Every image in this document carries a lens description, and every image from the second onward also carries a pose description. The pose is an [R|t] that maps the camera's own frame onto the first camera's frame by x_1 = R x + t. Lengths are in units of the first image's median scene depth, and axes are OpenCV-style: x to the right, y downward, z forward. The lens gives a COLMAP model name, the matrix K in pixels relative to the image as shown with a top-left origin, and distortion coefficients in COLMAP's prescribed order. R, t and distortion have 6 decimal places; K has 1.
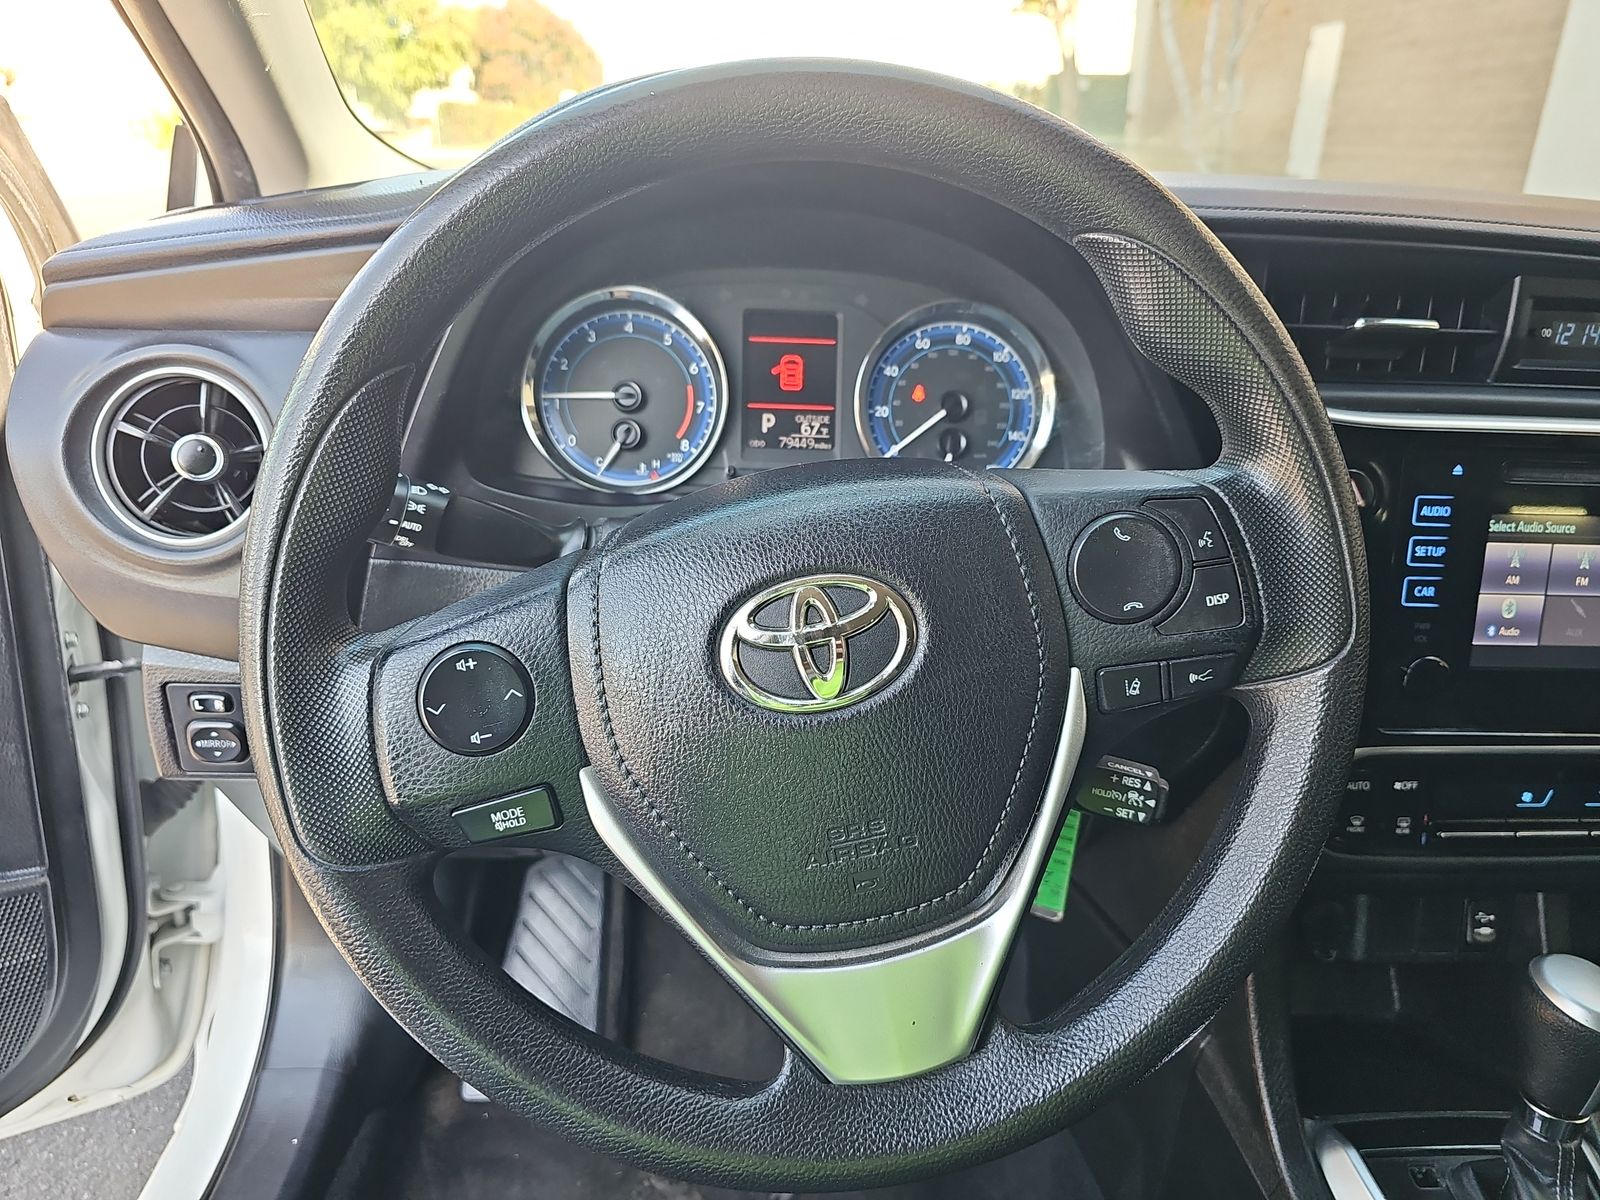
lens RADIAL K [[1067.3, 0, 784.5], [0, 1067.3, 572.7], [0, 0, 1]] dist [0.045921, -0.034150]
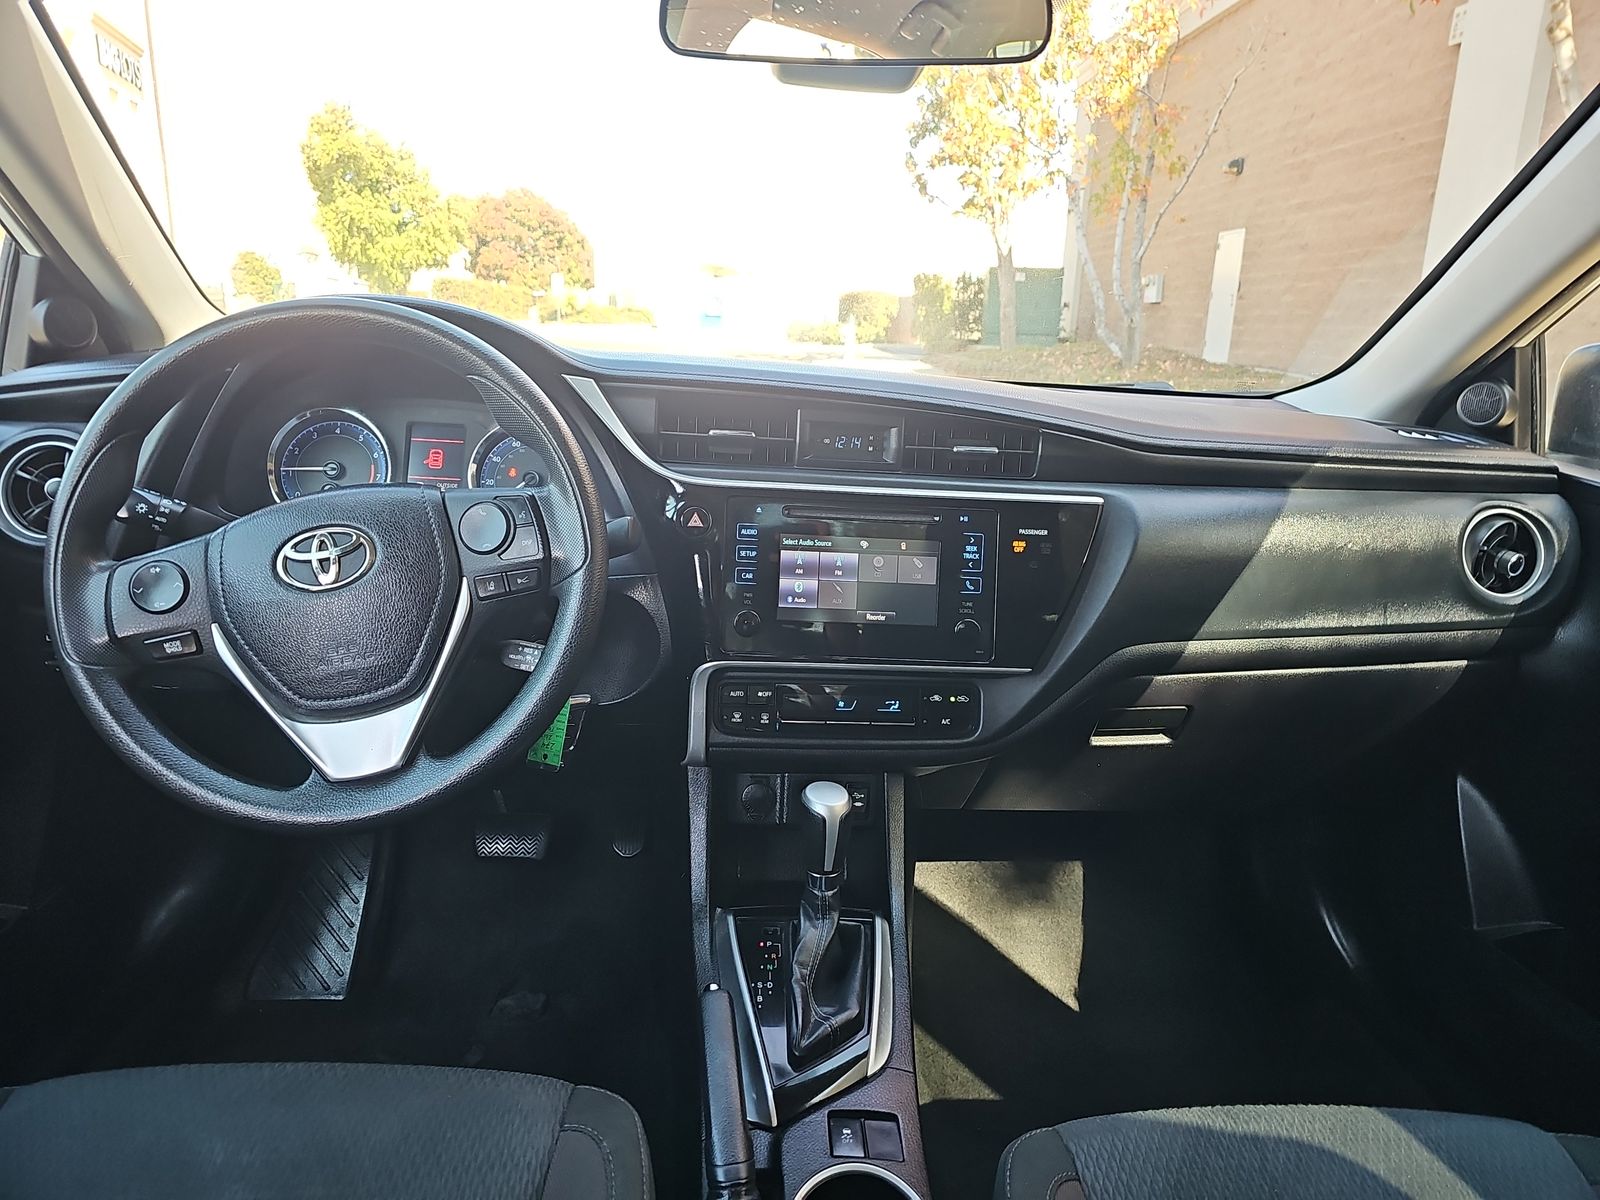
lens RADIAL K [[1067.3, 0, 816.1], [0, 1067.3, 577.0], [0, 0, 1]] dist [0.045921, -0.034150]
pose [[0.999579, 0.013010, 0.025940, 0.656445], [-0.009147, 0.989561, -0.143824, 0.275960], [-0.027541, 0.143526, 0.989263, -0.783541]]
